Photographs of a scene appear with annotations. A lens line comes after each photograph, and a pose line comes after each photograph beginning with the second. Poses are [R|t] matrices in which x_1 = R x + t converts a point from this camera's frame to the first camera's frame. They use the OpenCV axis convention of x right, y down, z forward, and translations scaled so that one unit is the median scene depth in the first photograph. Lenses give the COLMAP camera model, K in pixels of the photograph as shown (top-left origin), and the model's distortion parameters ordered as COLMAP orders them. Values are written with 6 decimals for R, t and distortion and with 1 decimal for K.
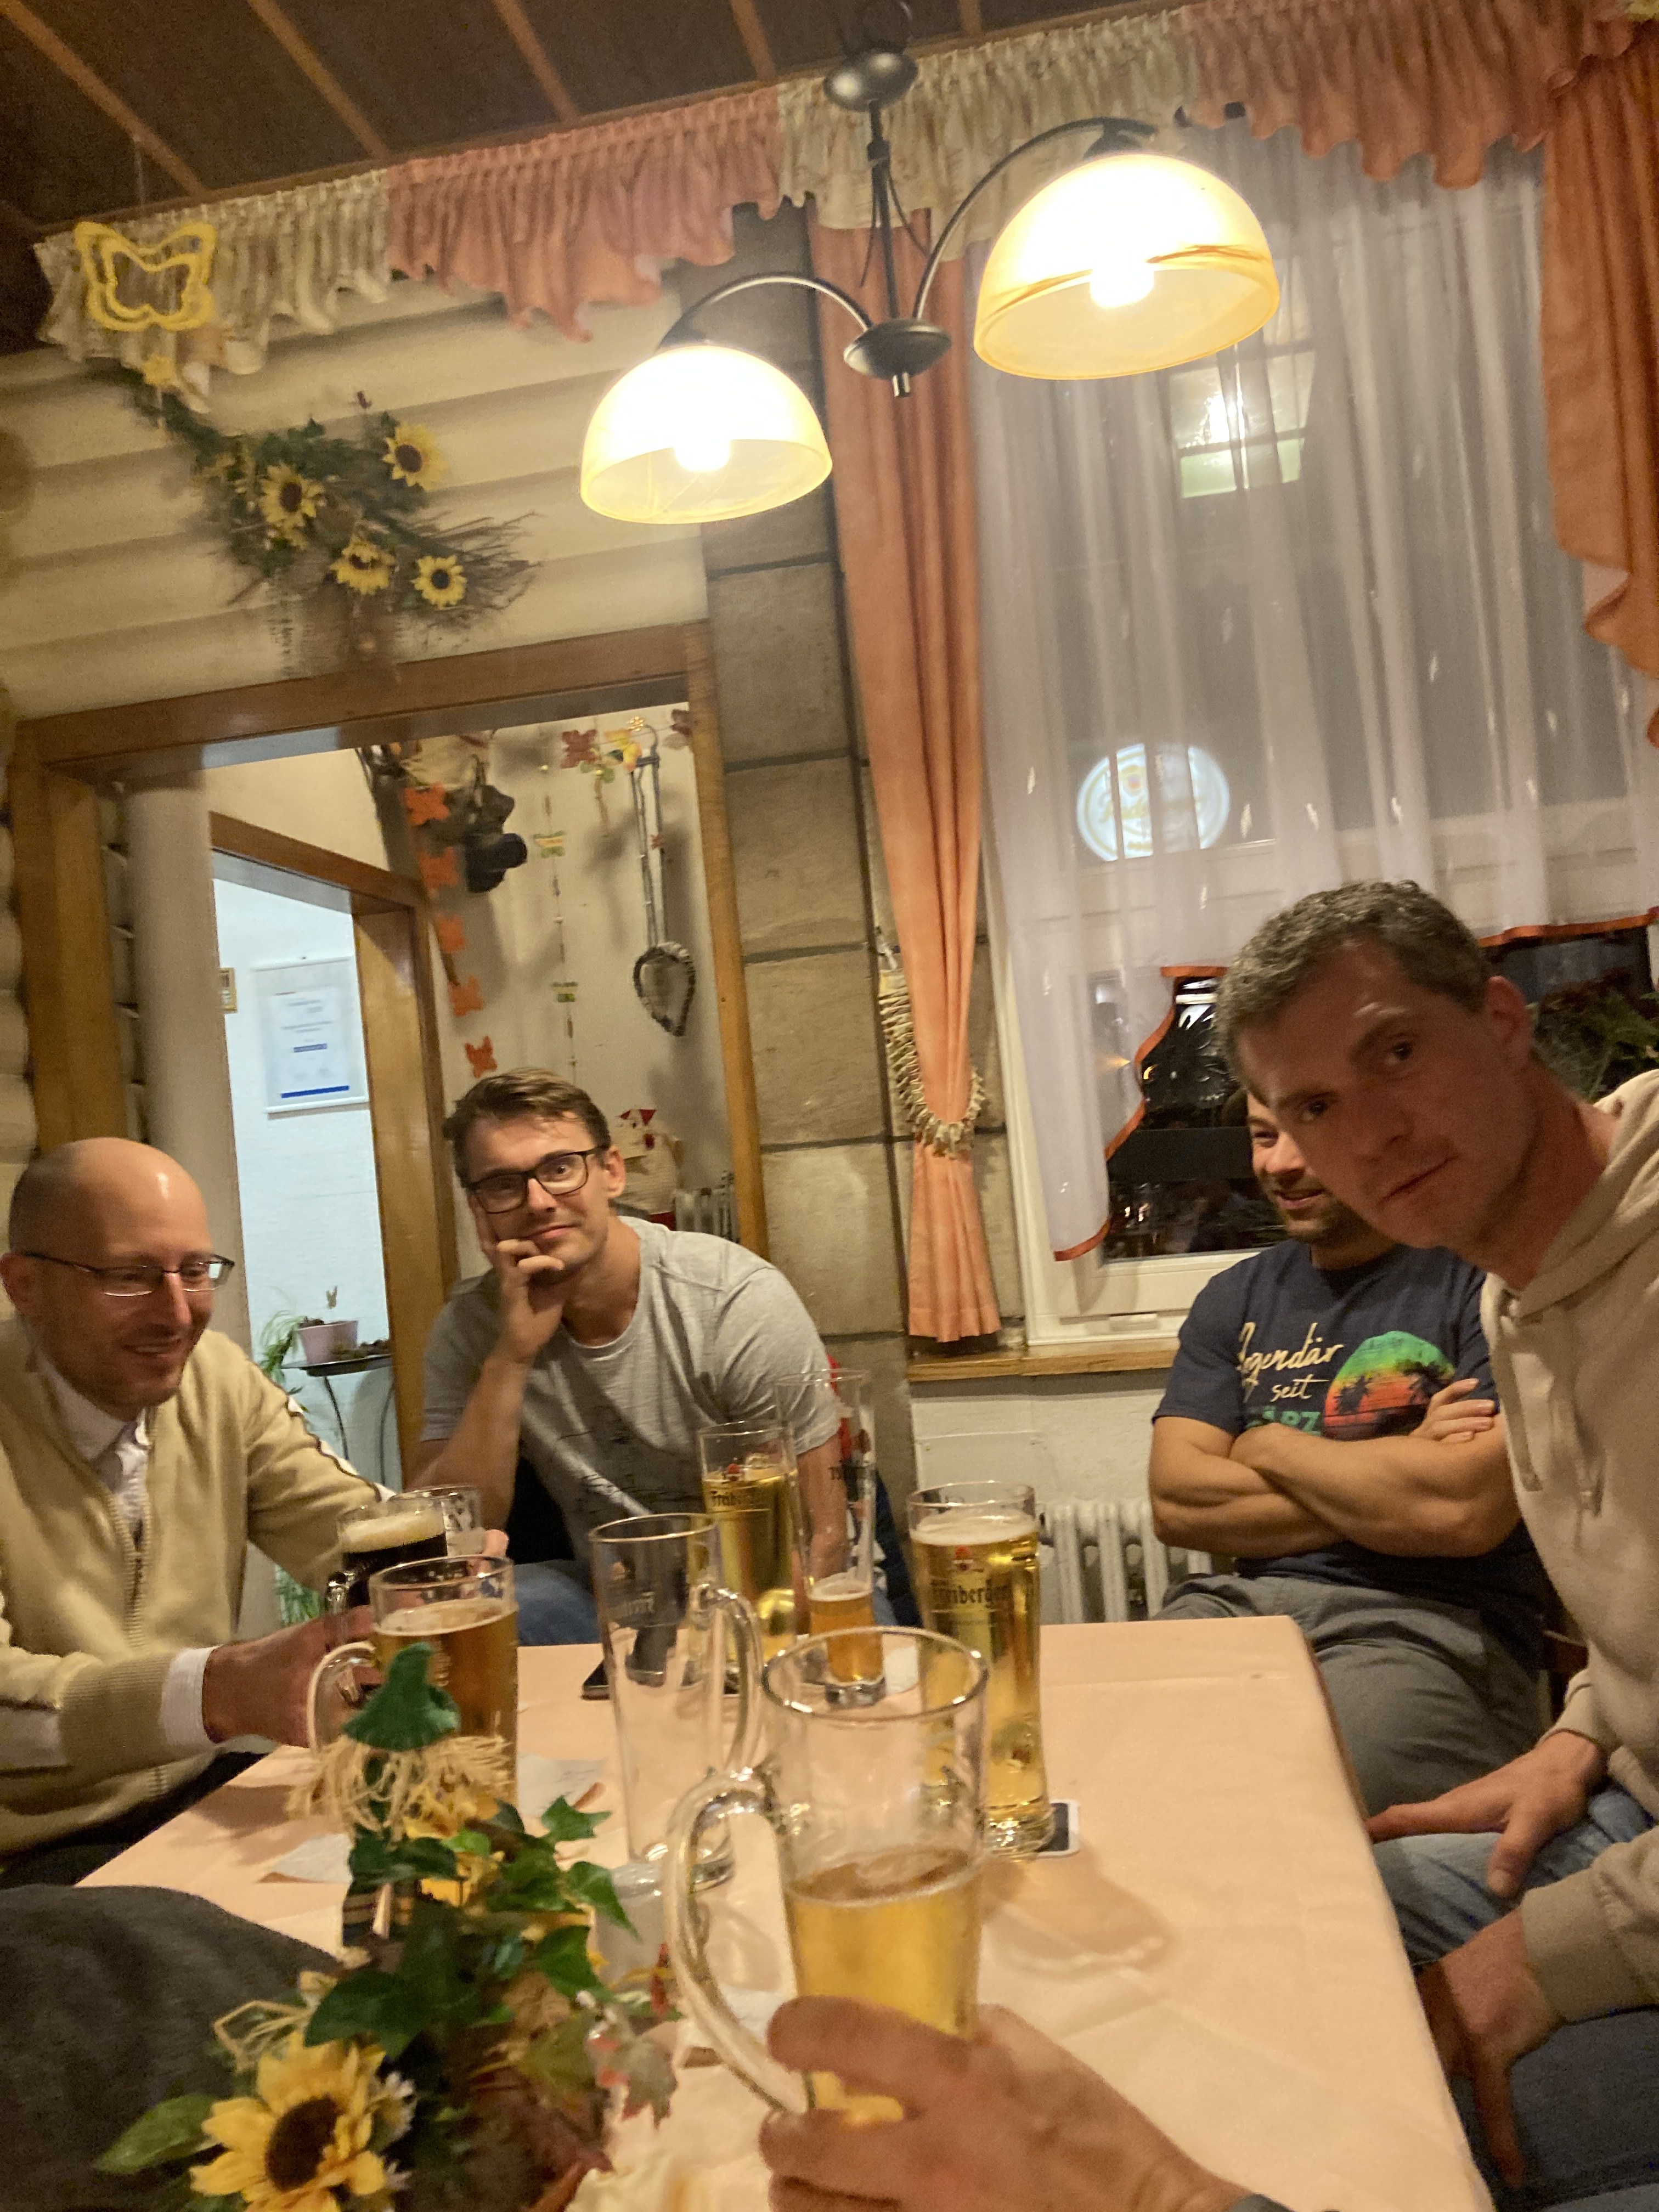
lens RADIAL K [[1781.3, 0, 806.2], [0, 1781.3, 1113.0], [0, 0, 1]] dist [0.126900, -0.371572]
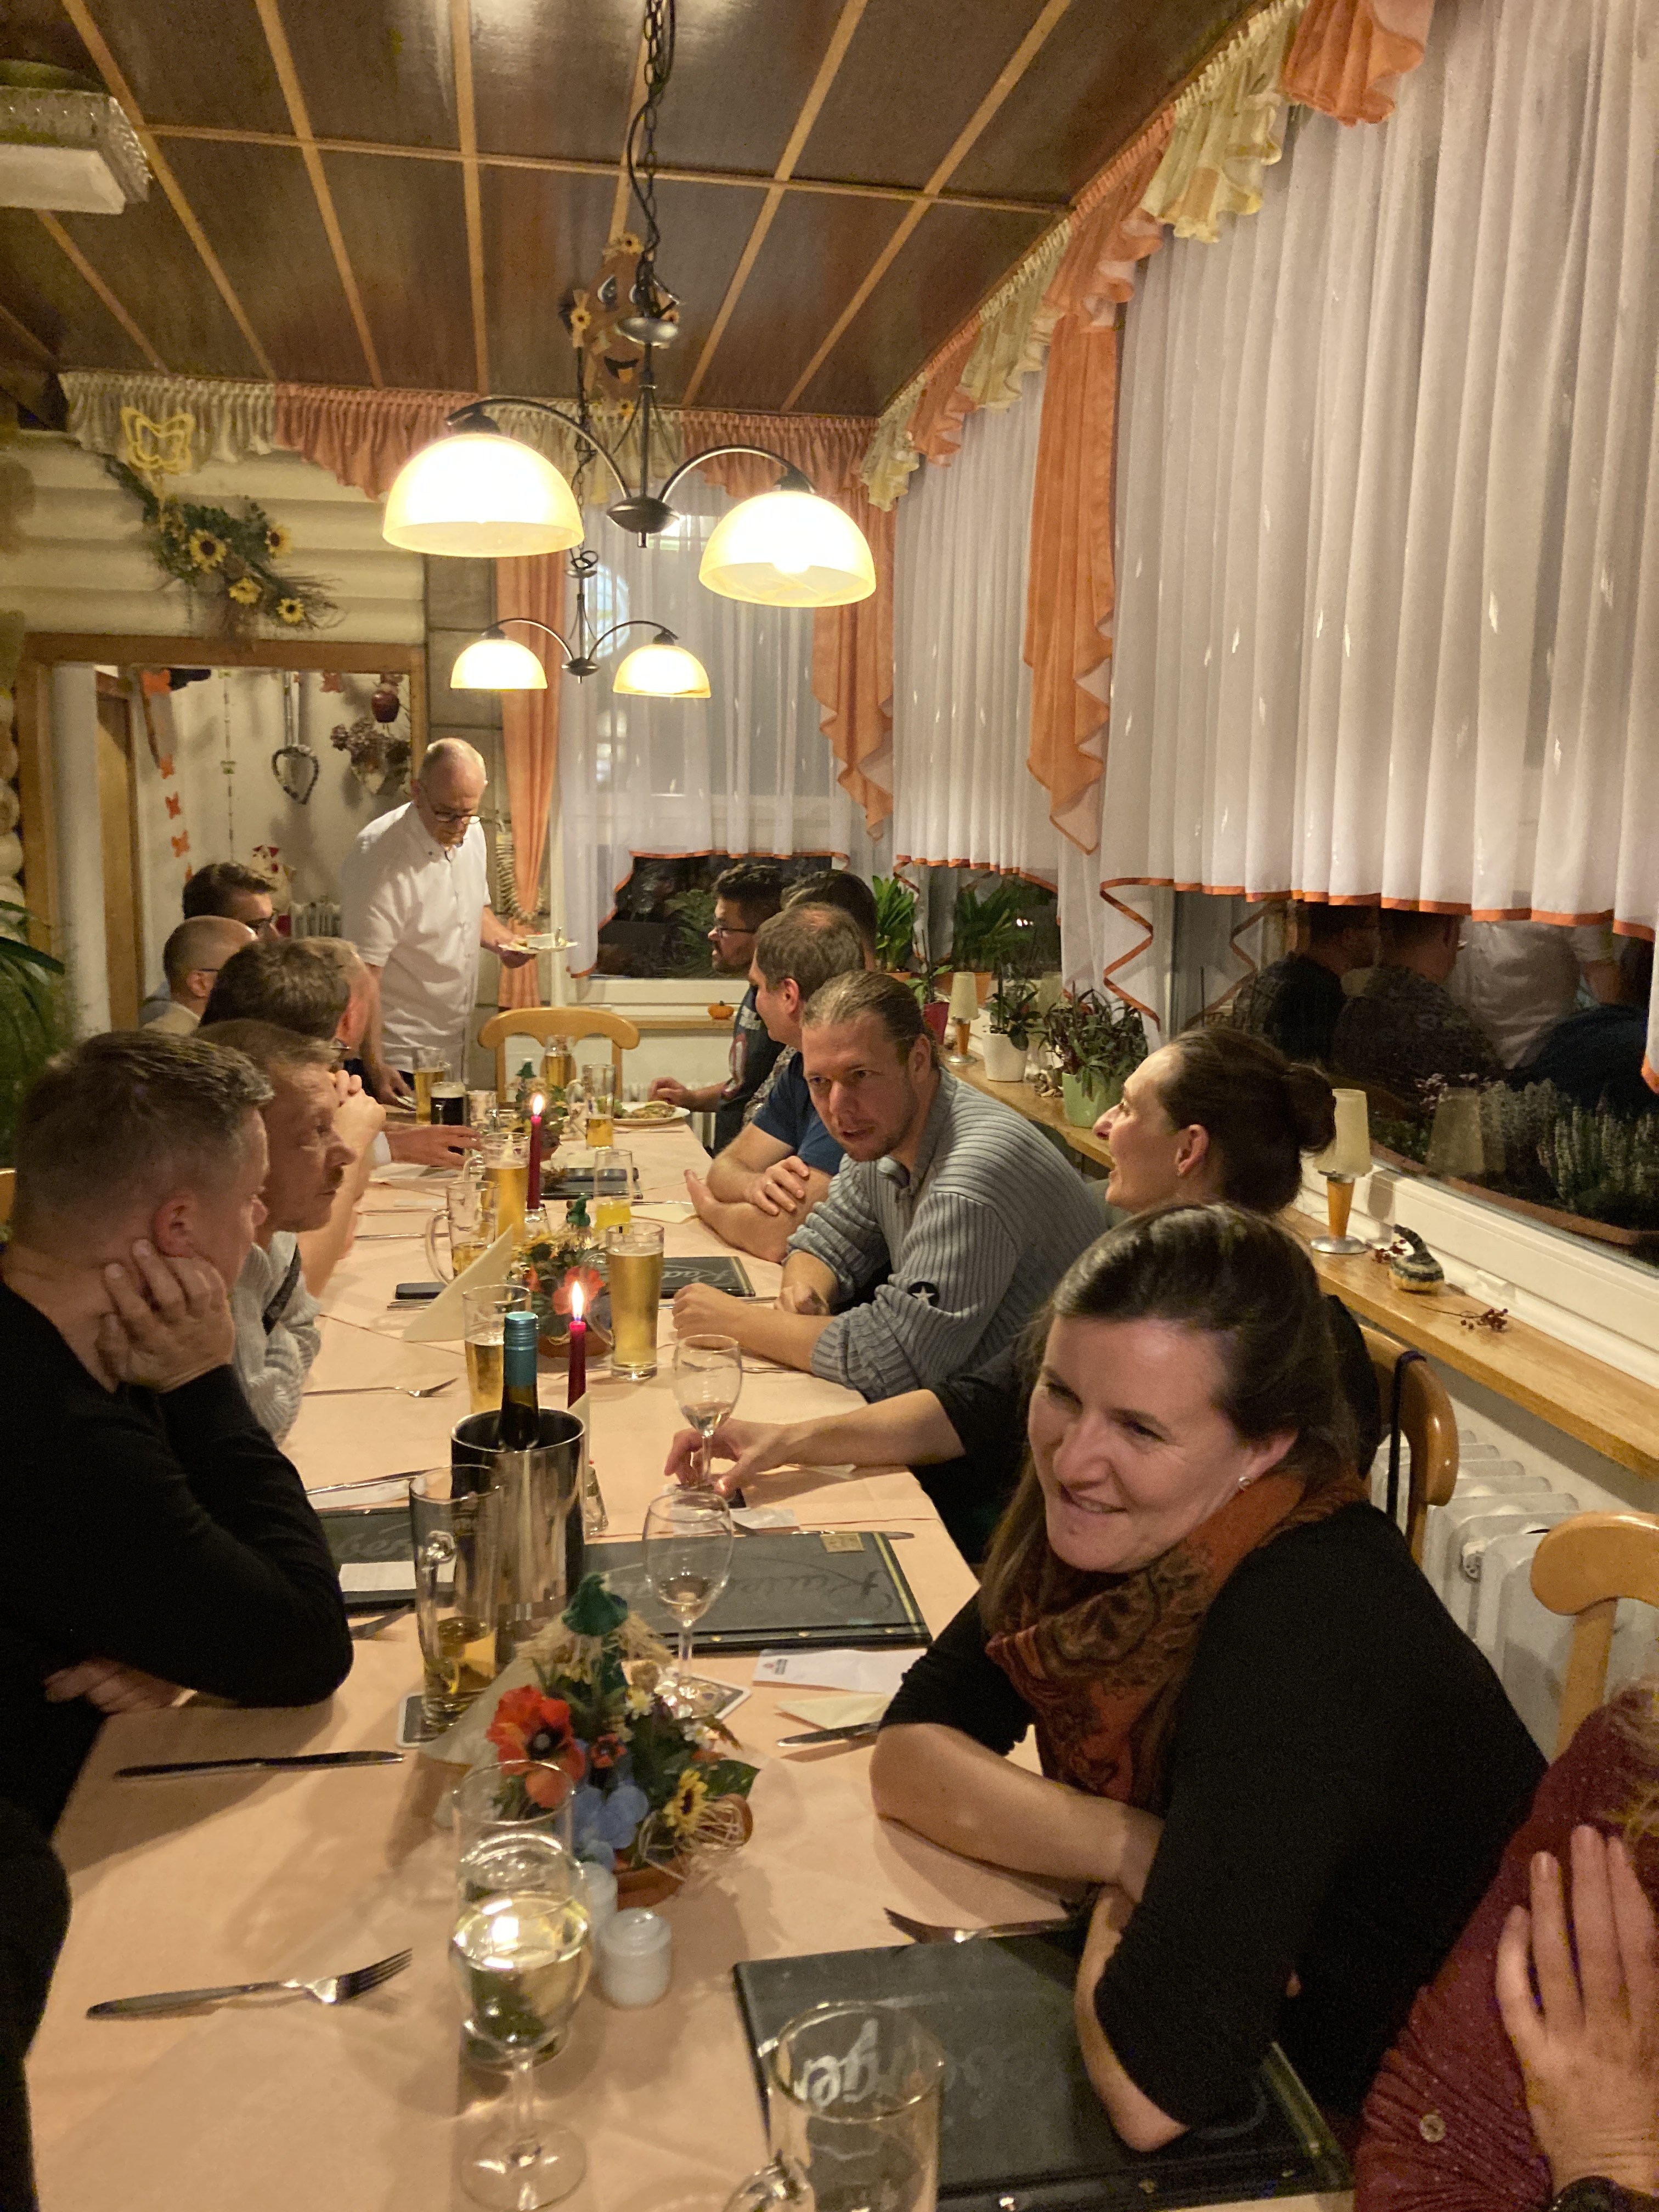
lens RADIAL K [[1792.7, 0, 829.5], [0, 1792.7, 1106.0], [0, 0, 1]] dist [0.081251, 0.000488]
pose [[0.928086, 0.046684, 0.369429, -0.360010], [-0.110475, 0.981962, 0.153448, -0.129337], [-0.355602, -0.183225, 0.916502, -1.123174]]
